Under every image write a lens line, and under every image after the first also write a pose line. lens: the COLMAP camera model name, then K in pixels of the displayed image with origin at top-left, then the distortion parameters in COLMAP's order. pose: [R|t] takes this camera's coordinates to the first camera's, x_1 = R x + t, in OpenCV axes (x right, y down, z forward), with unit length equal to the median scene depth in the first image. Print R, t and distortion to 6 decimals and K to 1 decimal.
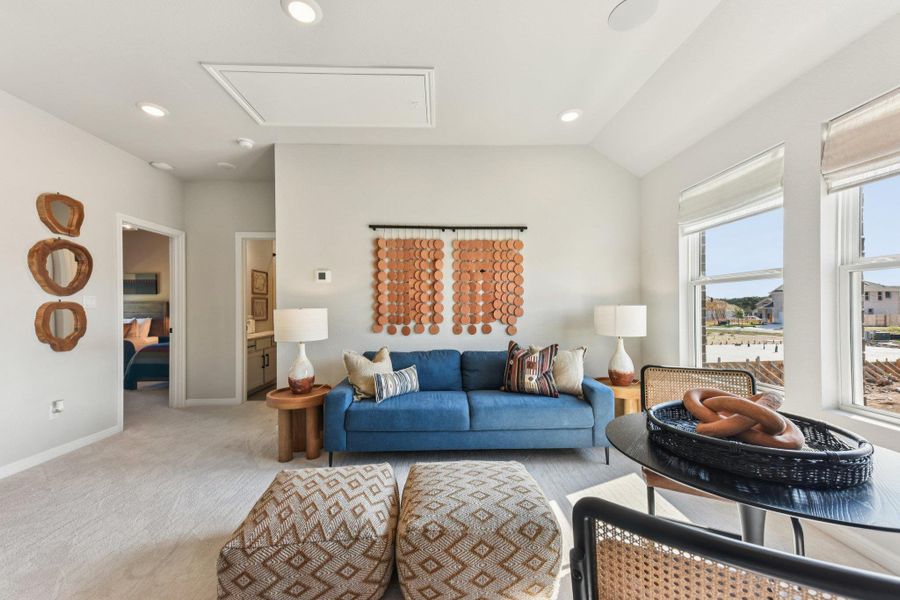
lens RADIAL K [[354.0, 0, 450.0], [0, 354.0, 300.0], [0, 0, 1]] dist [0.024597, -0.000009]
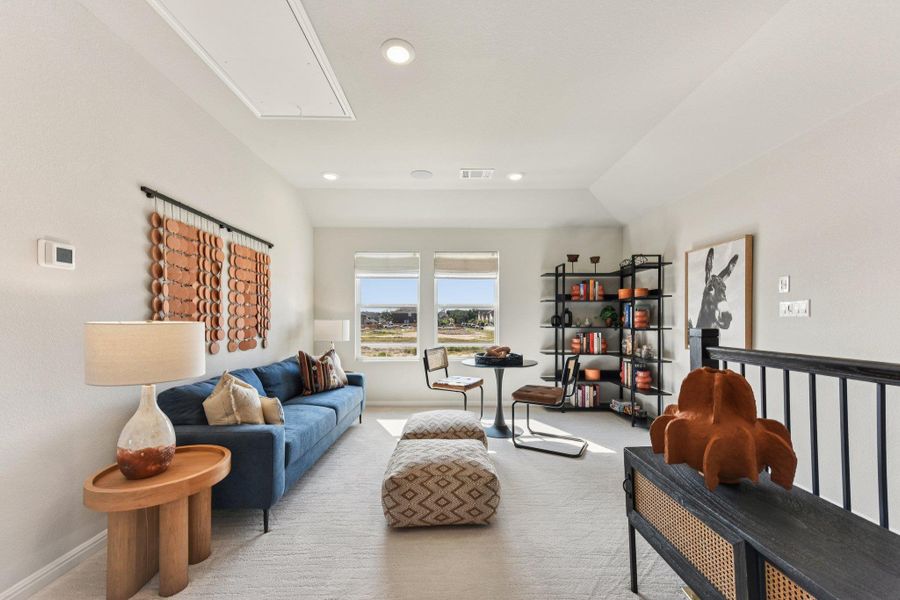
lens RADIAL K [[354.0, 0, 450.0], [0, 354.0, 300.0], [0, 0, 1]] dist [0.024597, -0.000009]
pose [[0.027627, 0.063041, 0.997628, -0.834697], [-0.008100, 0.997991, -0.062840, 0.020906], [-0.999585, -0.006345, 0.028083, 0.450501]]
